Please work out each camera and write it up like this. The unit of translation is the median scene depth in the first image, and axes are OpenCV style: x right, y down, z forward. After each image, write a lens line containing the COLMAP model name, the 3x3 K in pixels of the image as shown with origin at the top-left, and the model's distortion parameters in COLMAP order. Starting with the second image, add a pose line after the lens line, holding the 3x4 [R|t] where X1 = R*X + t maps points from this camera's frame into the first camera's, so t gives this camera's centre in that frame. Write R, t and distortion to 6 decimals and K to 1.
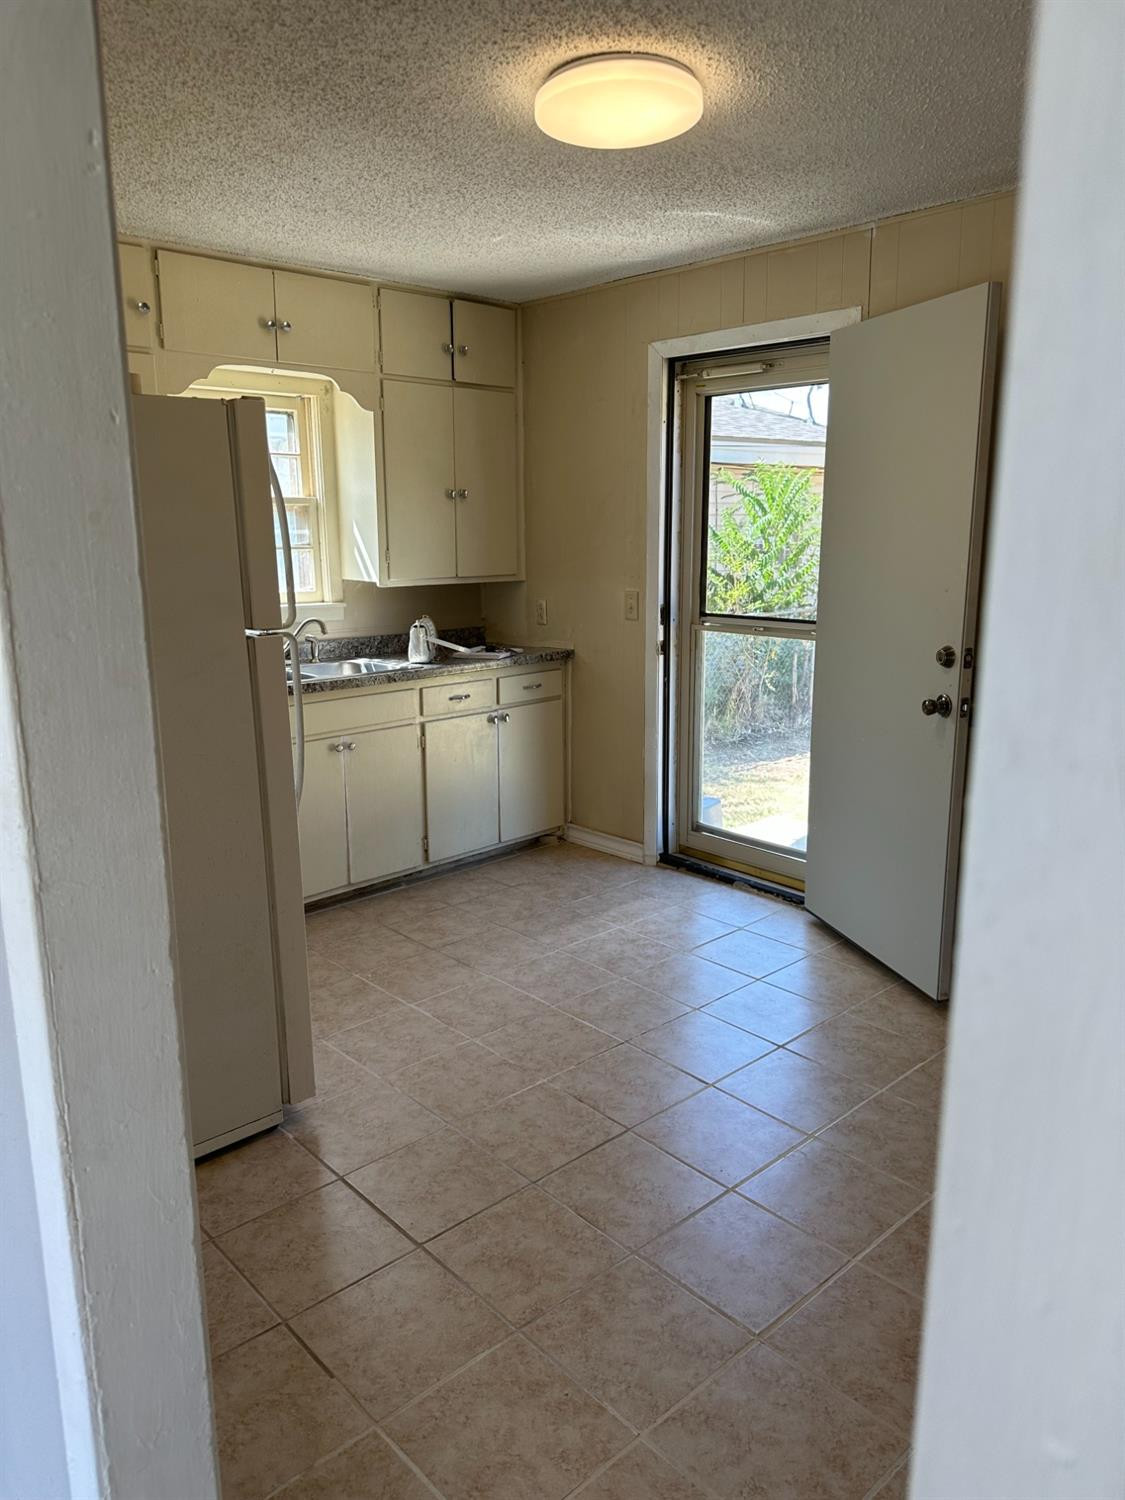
lens RADIAL K [[1147.7, 0, 568.1], [0, 1147.7, 768.7], [0, 0, 1]] dist [0.234664, -0.565491]
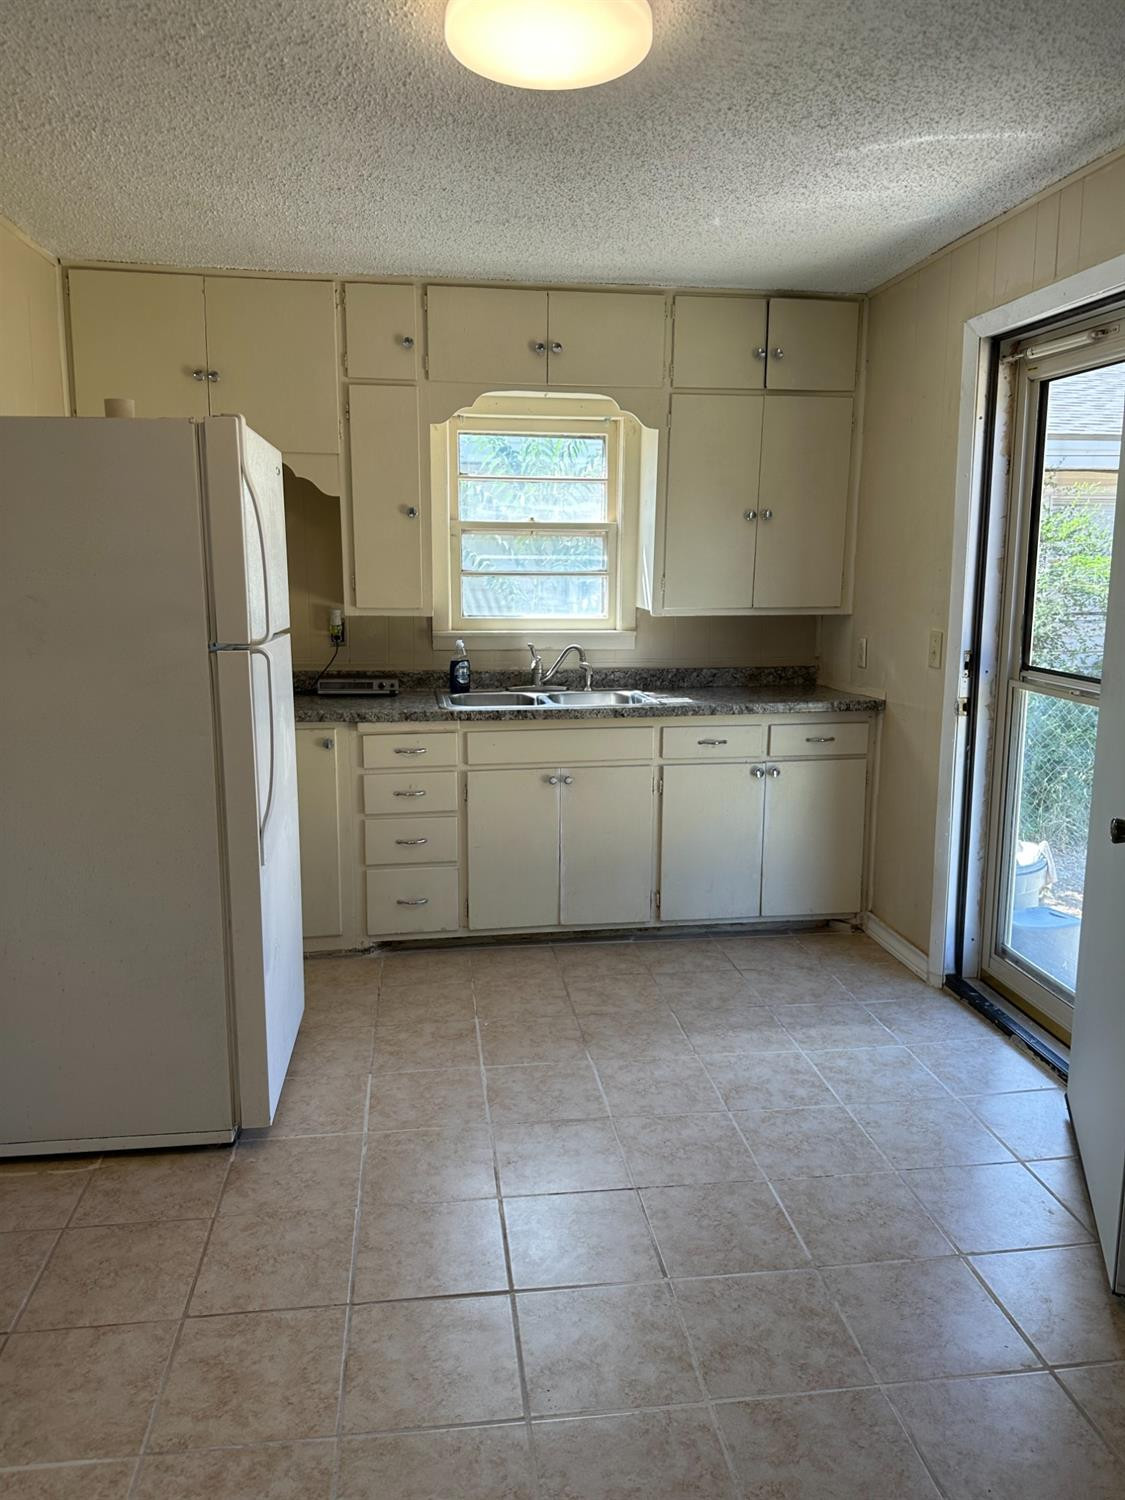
lens RADIAL K [[1137.4, 0, 562.5], [0, 1137.4, 750.0], [0, 0, 1]] dist [0.080179, -0.095858]
pose [[0.784244, 0.116212, -0.609471, 0.346875], [-0.138526, 0.990302, 0.010578, -0.049440], [0.604790, 0.076132, 0.792737, 0.242766]]
